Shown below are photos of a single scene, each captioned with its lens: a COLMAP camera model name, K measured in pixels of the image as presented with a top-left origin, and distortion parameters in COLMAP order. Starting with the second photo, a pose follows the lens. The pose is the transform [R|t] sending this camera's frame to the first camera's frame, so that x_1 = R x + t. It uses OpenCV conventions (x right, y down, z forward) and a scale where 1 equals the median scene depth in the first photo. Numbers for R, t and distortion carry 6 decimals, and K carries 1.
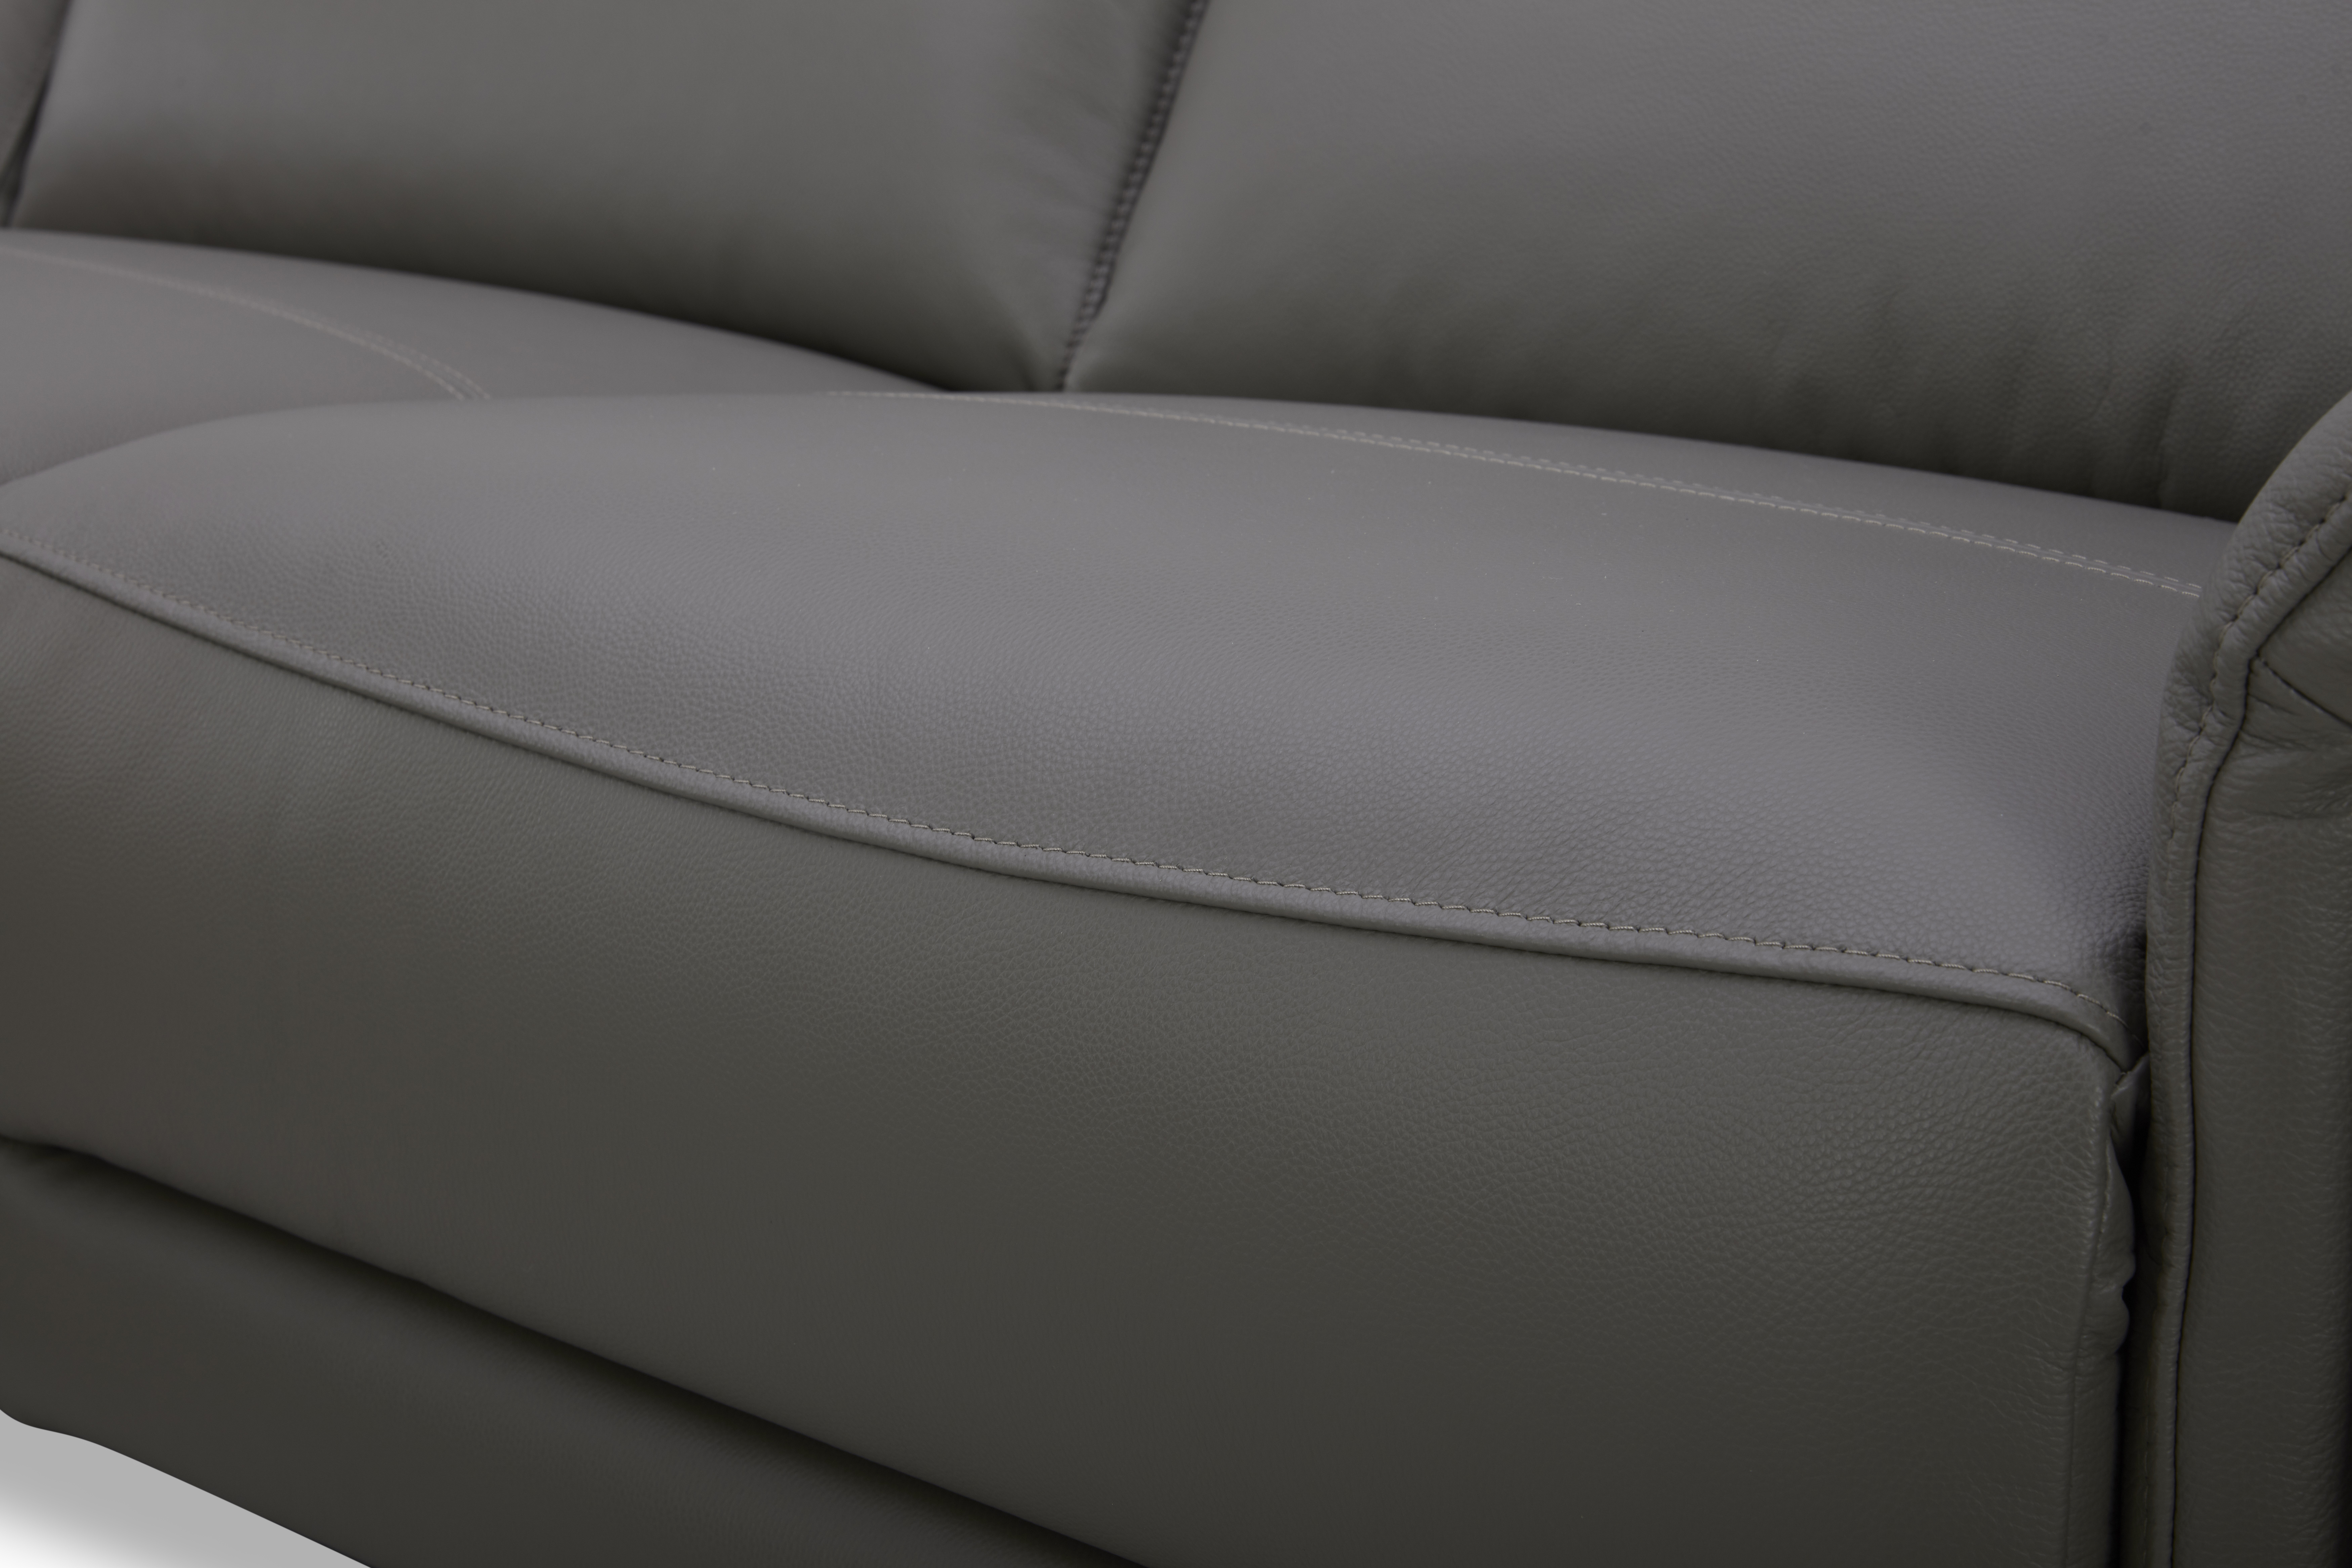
lens RADIAL K [[4431.9, 0, 1176.0], [0, 4431.9, 784.0], [0, 0, 1]] dist [-0.135592, 0.503852]
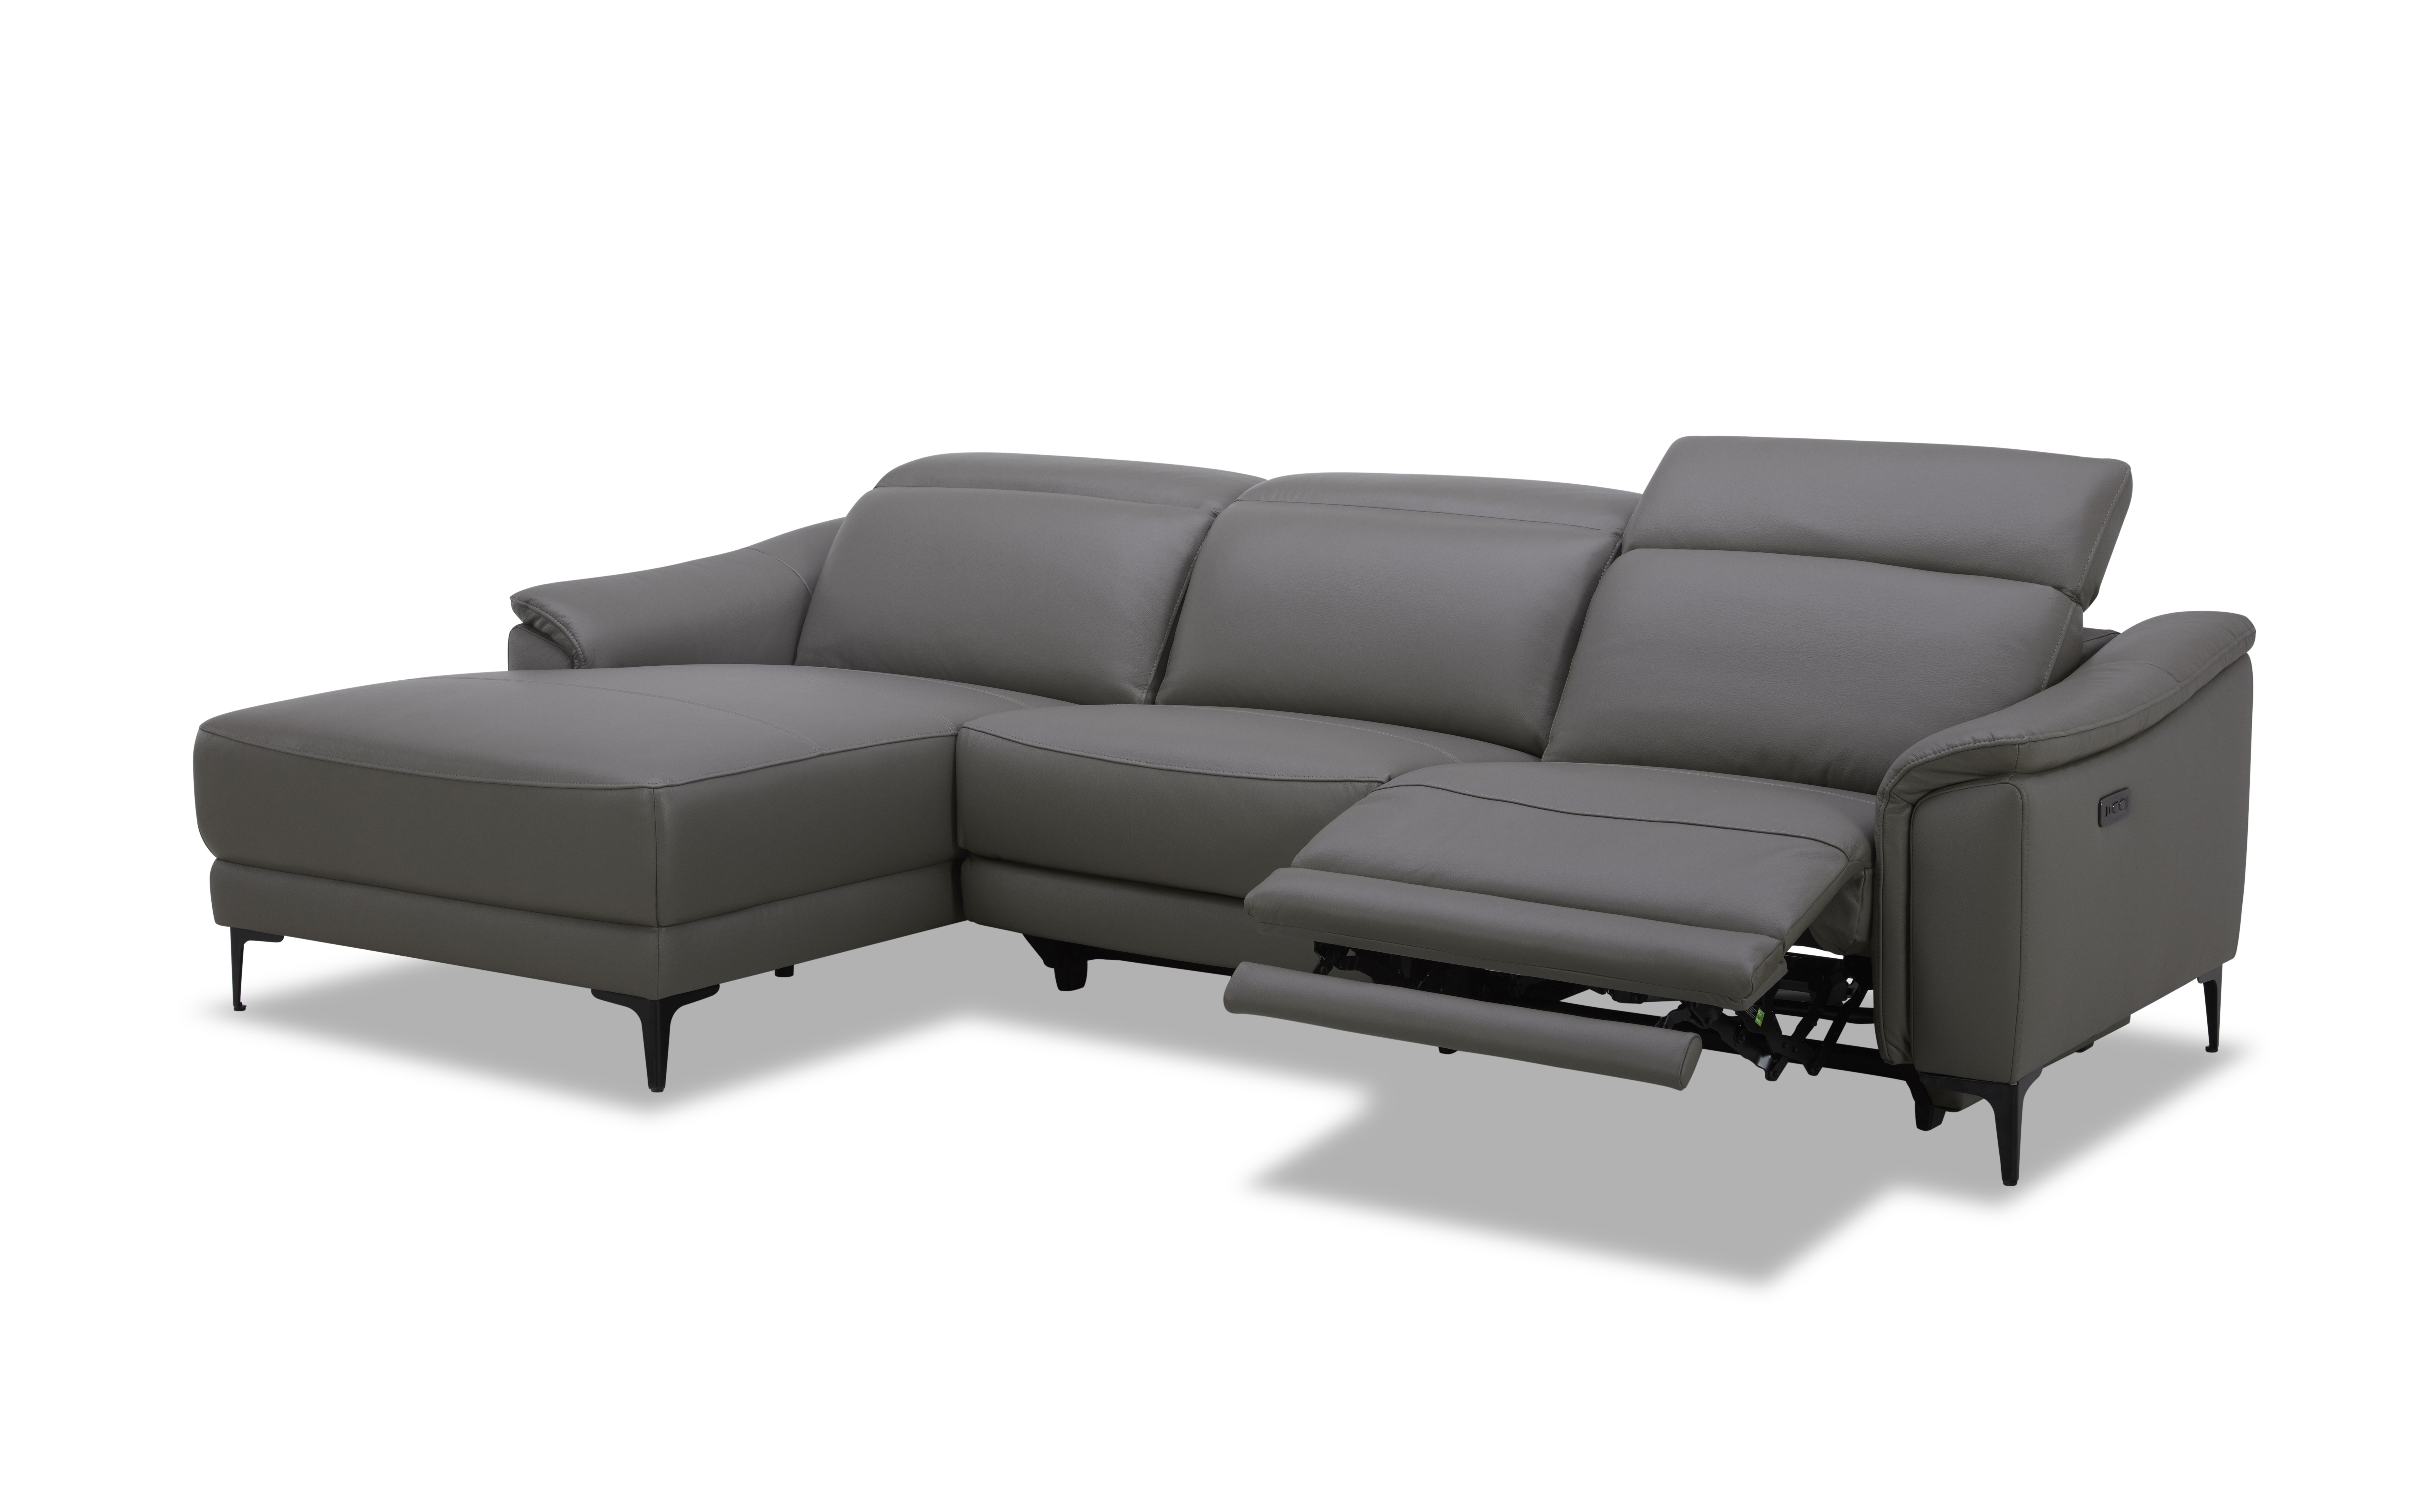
lens RADIAL K [[3987.0, 0, 1209.0], [0, 3987.0, 756.0], [0, 0, 1]] dist [0.036410, -0.055717]
pose [[0.989373, -0.019342, 0.144109, -1.740316], [0.030139, 0.996868, -0.073116, 0.346533], [-0.142243, 0.076682, 0.986857, -5.120761]]
